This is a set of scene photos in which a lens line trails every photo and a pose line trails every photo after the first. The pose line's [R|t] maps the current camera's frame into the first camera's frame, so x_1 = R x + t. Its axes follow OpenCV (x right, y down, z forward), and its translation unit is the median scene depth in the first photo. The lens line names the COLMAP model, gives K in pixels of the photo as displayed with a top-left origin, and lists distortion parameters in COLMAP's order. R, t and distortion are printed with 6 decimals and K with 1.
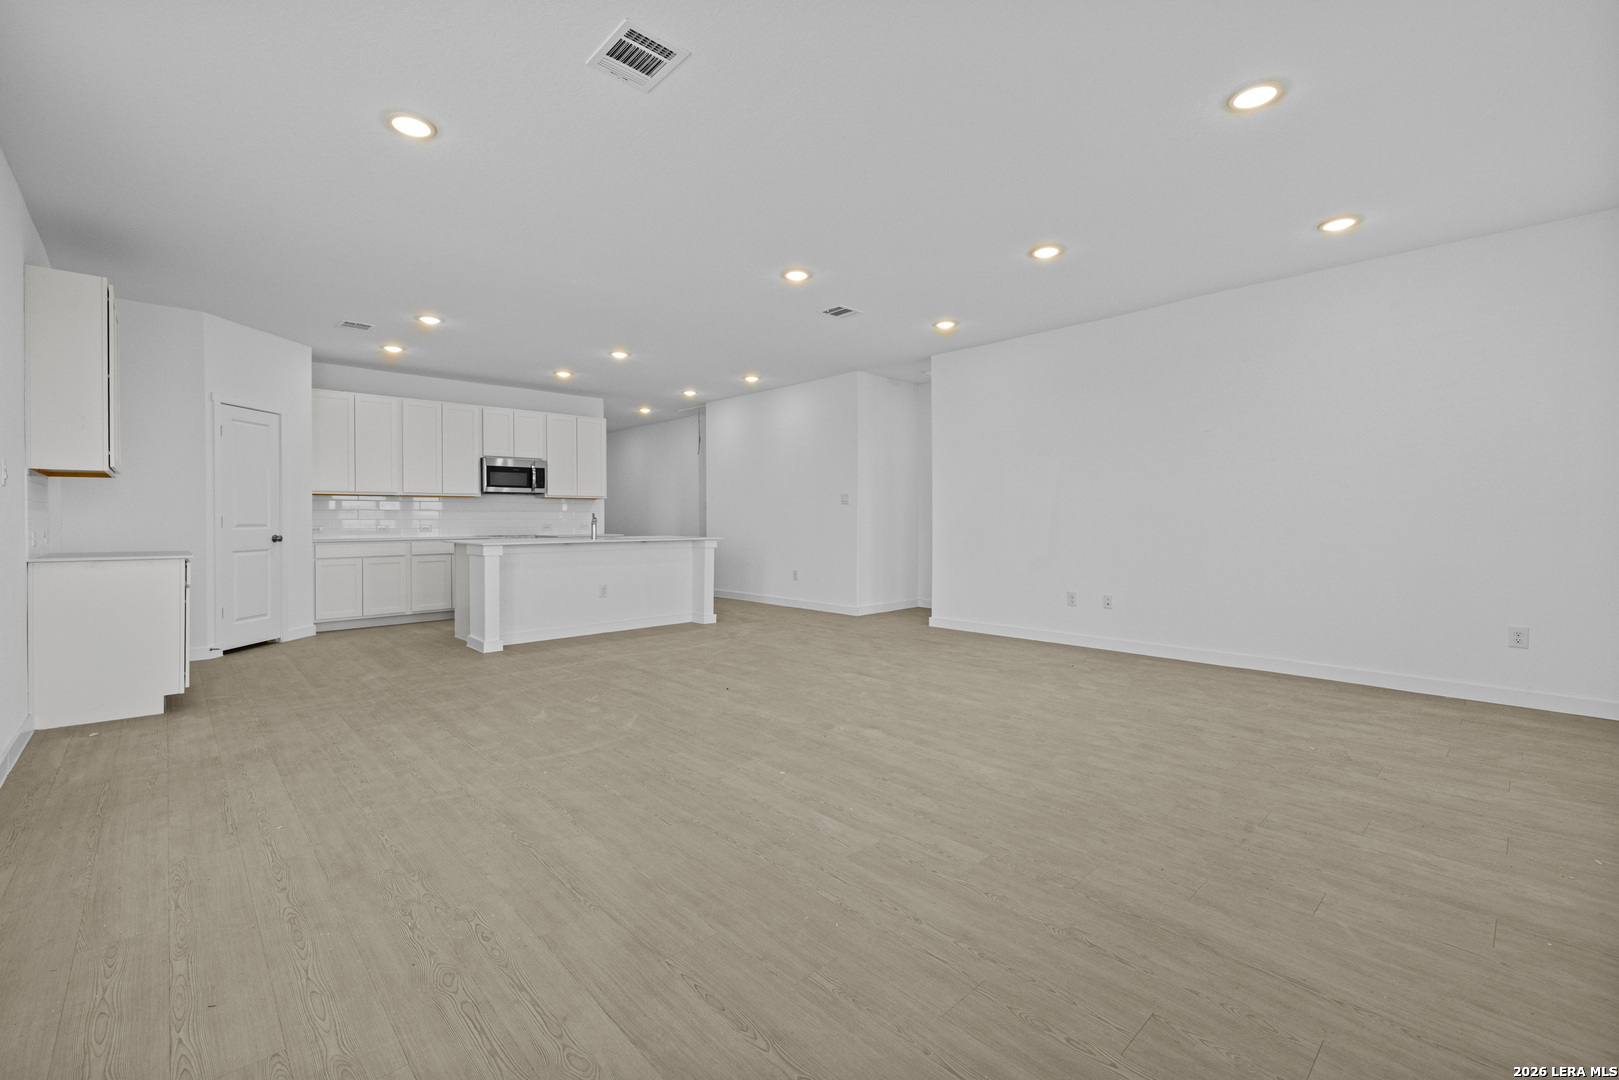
lens RADIAL K [[680.3, 0, 799.4], [0, 680.3, 521.2], [0, 0, 1]] dist [-0.000349, 0.001502]
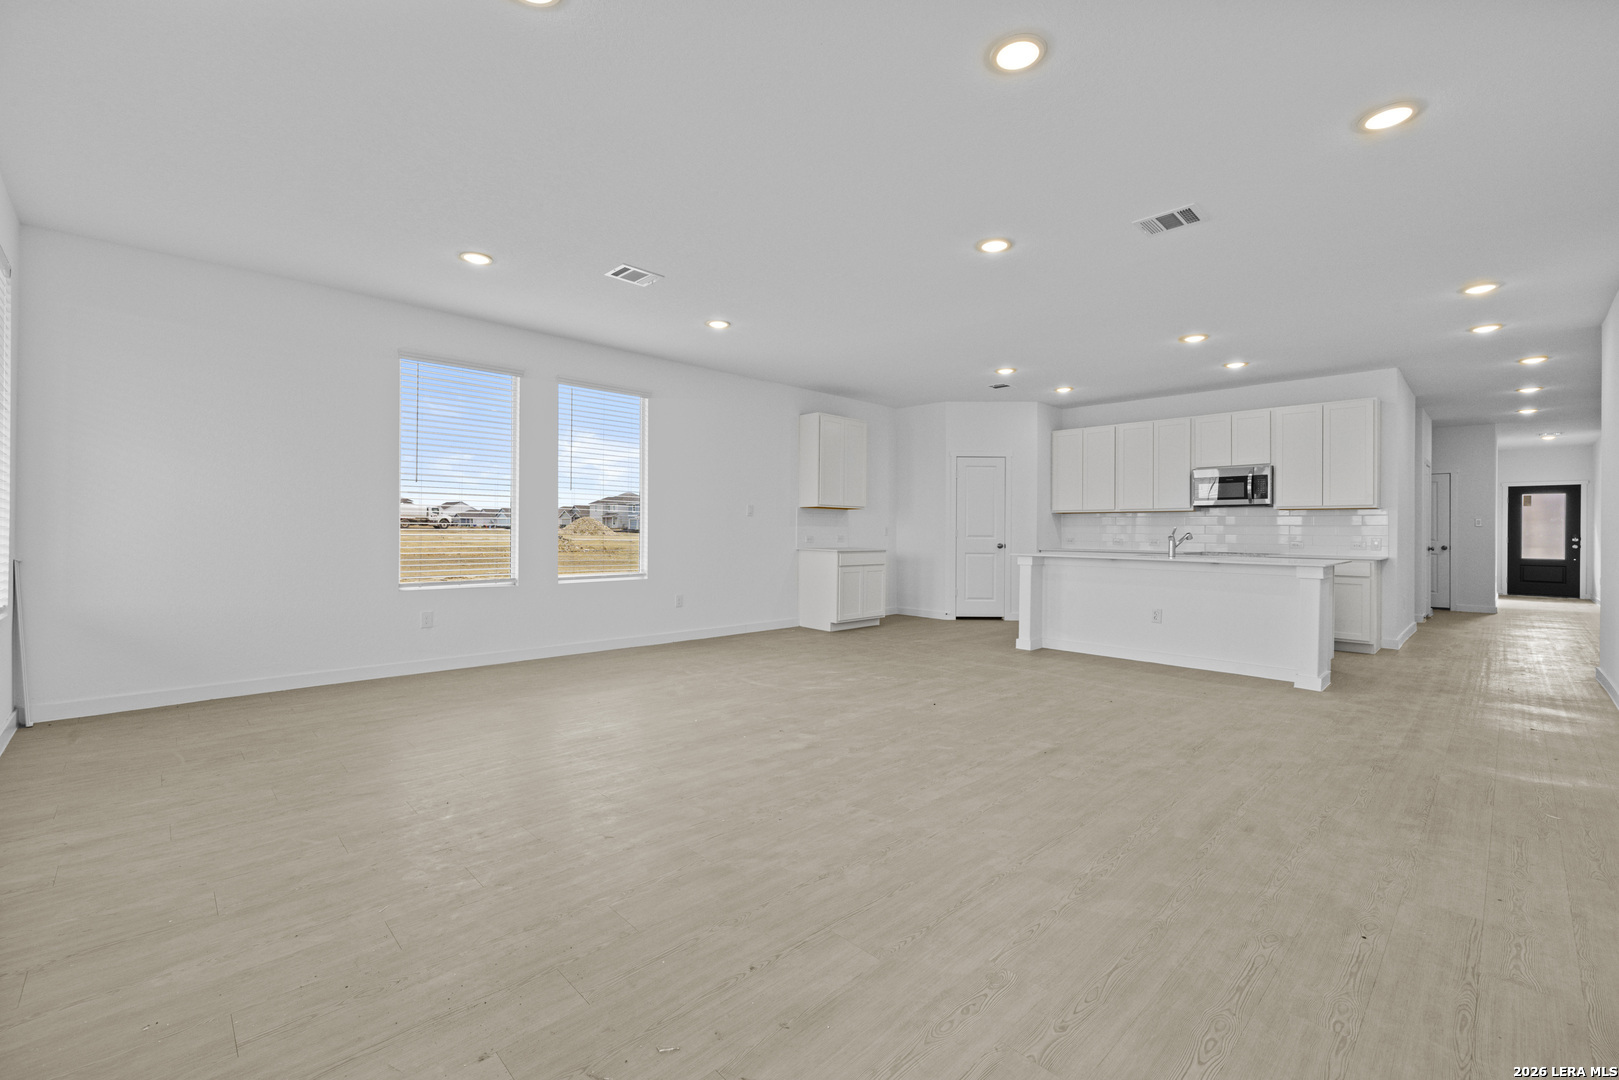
lens RADIAL K [[680.3, 0, 805.2], [0, 680.3, 528.7], [0, 0, 1]] dist [-0.000349, 0.001502]
pose [[0.021356, -0.000348, -0.999772, 0.556375], [-0.012349, 0.999924, -0.000612, -0.003792], [0.999696, 0.012360, 0.021350, 0.498897]]
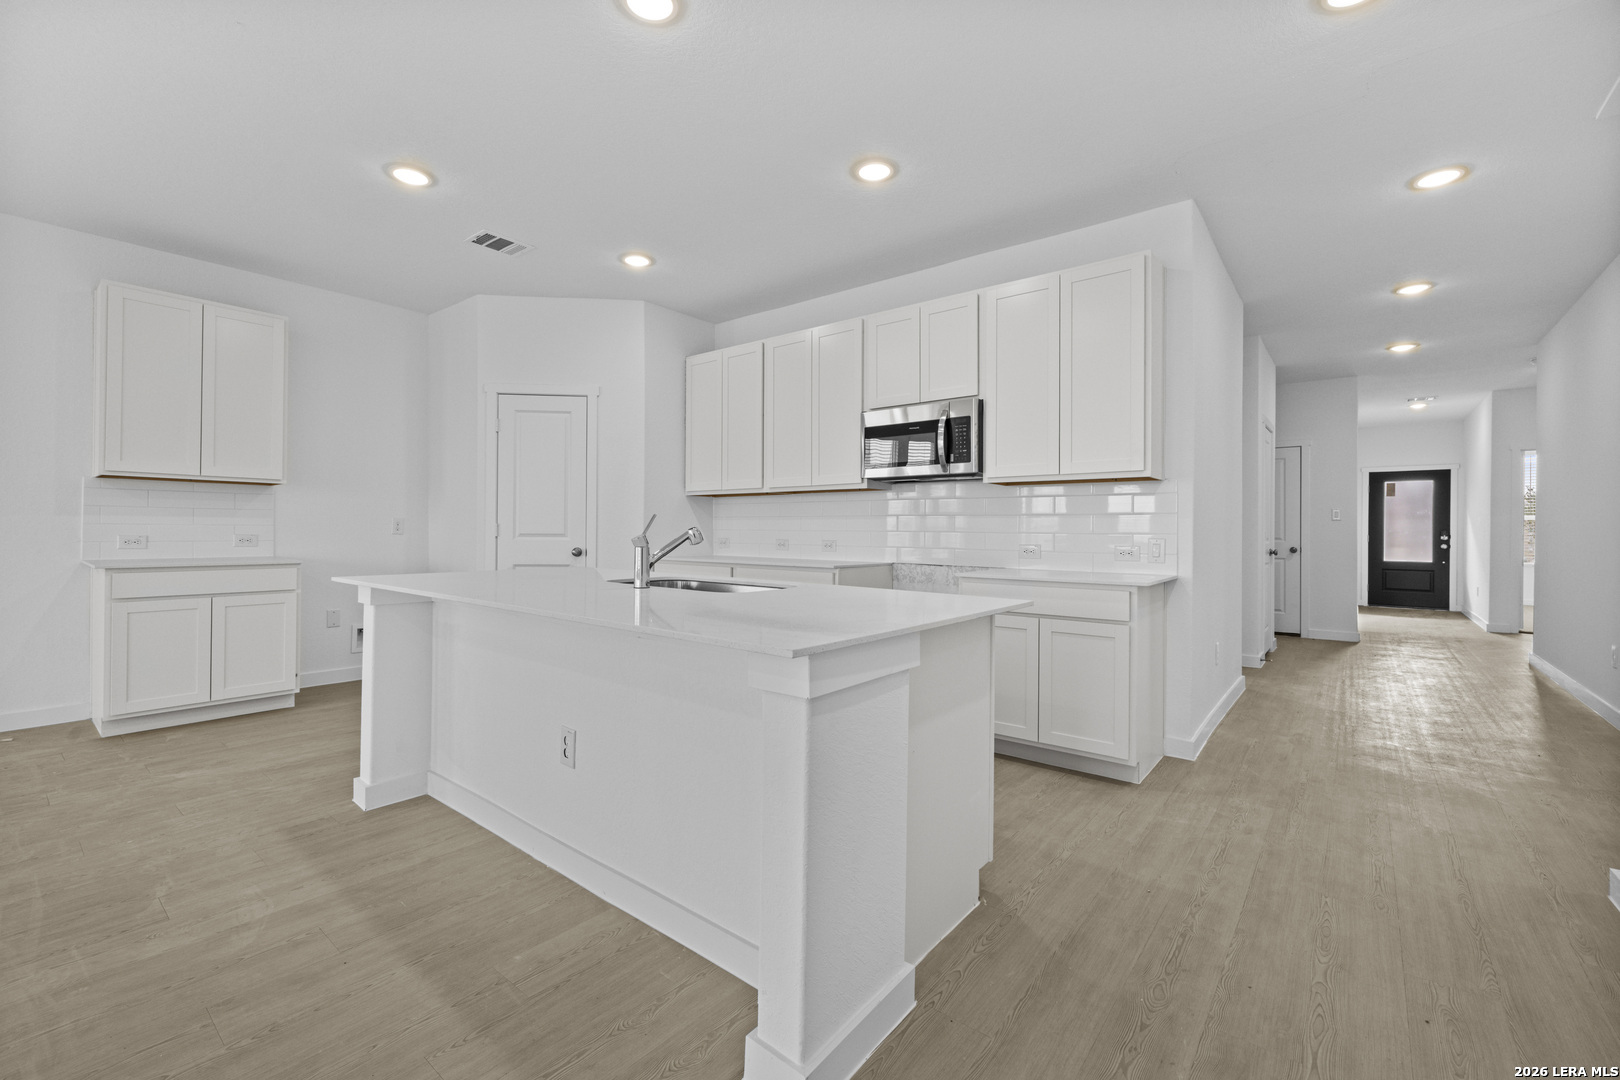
lens RADIAL K [[680.7, 0, 802.8], [0, 680.7, 529.2], [0, 0, 1]] dist [-0.000349, 0.001502]
pose [[0.136865, 0.004239, -0.990581, 0.054225], [-0.012526, 0.999918, 0.002548, -0.005857], [0.990511, 0.012059, 0.136907, 1.015843]]
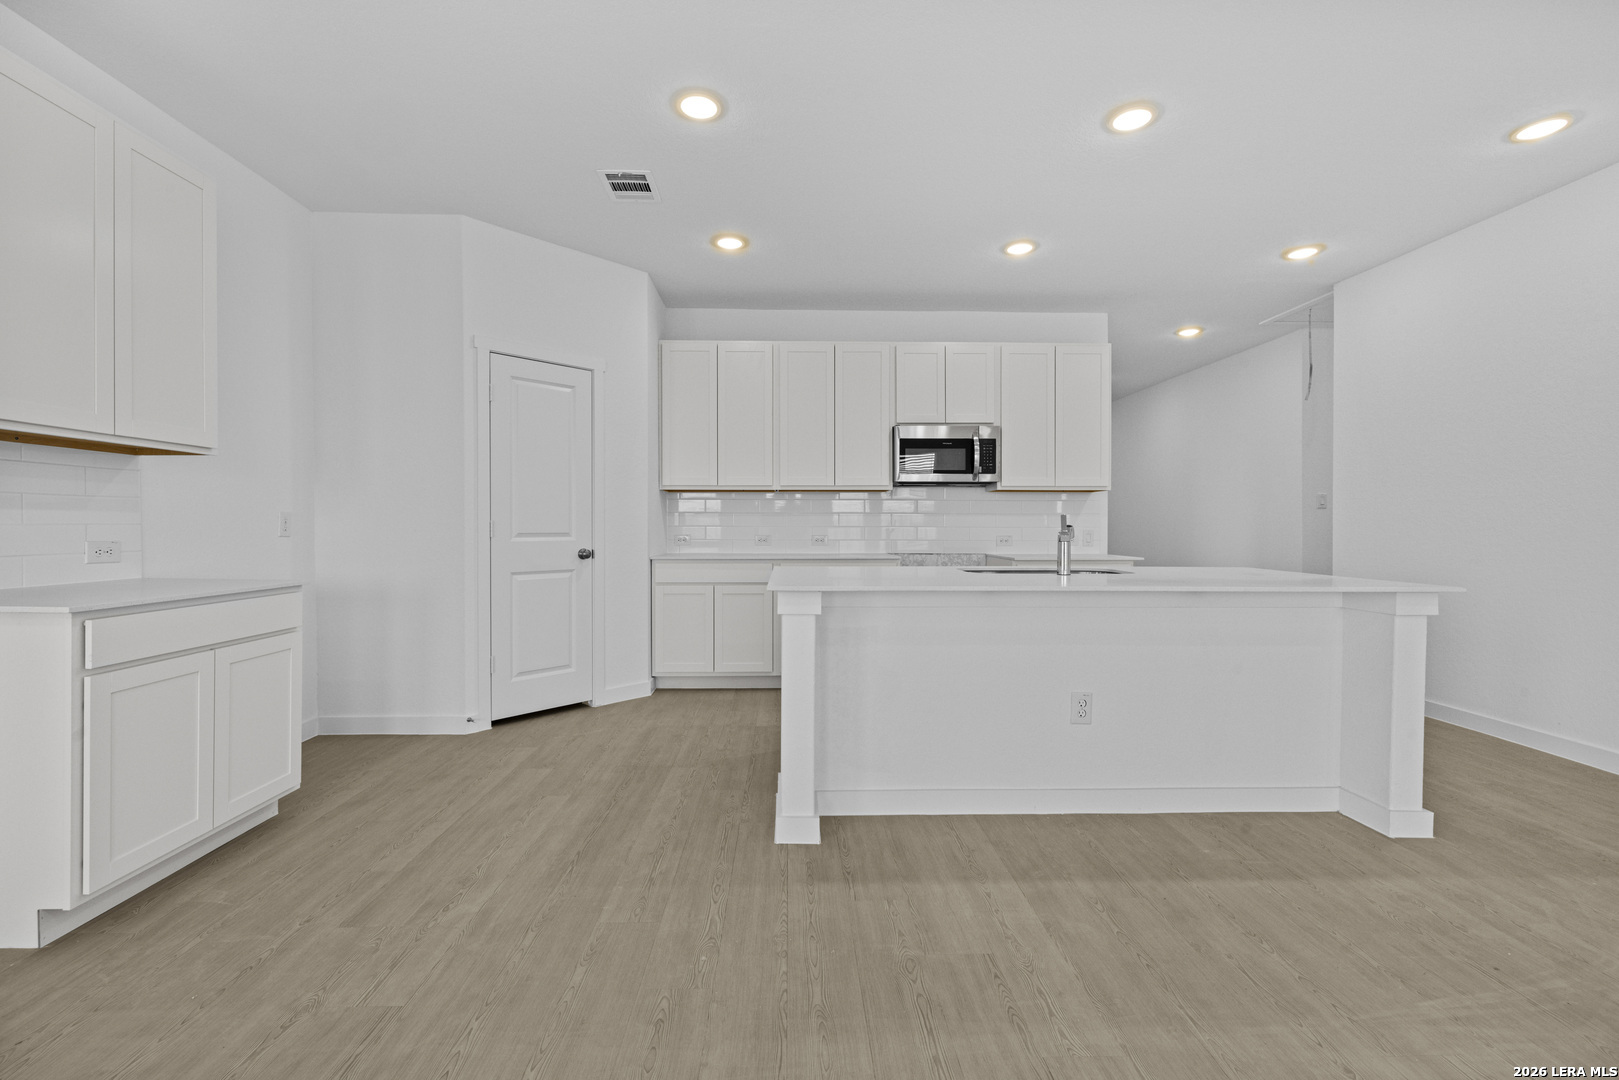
lens RADIAL K [[680.3, 0, 804.2], [0, 680.3, 528.2], [0, 0, 1]] dist [-0.000349, 0.001502]
pose [[0.748768, 0.007543, -0.662789, -0.138869], [-0.007435, 0.999968, 0.002981, -0.003281], [0.662791, 0.002696, 0.748800, 0.562789]]
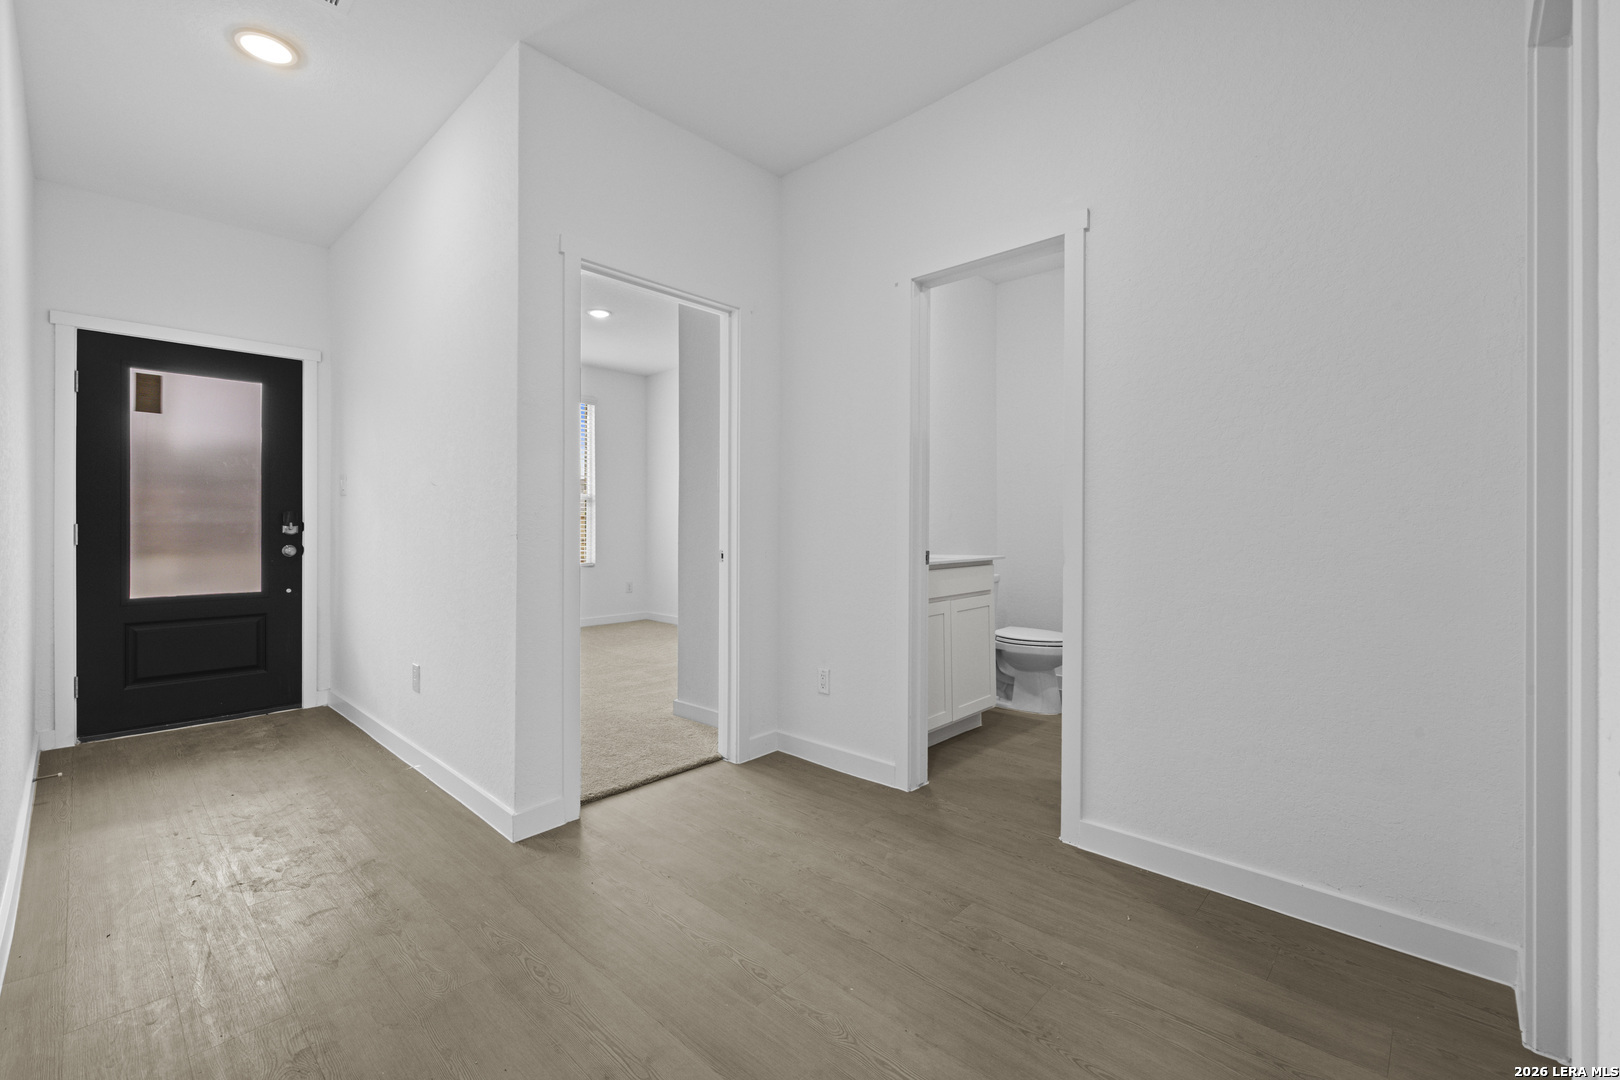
lens RADIAL K [[680.7, 0, 805.5], [0, 680.7, 528.4], [0, 0, 1]] dist [-0.000349, 0.001502]
pose [[0.998948, 0.005187, 0.045568, -0.762786], [-0.005146, 0.999986, -0.001004, -0.003240], [-0.045573, 0.000769, 0.998961, 1.944166]]
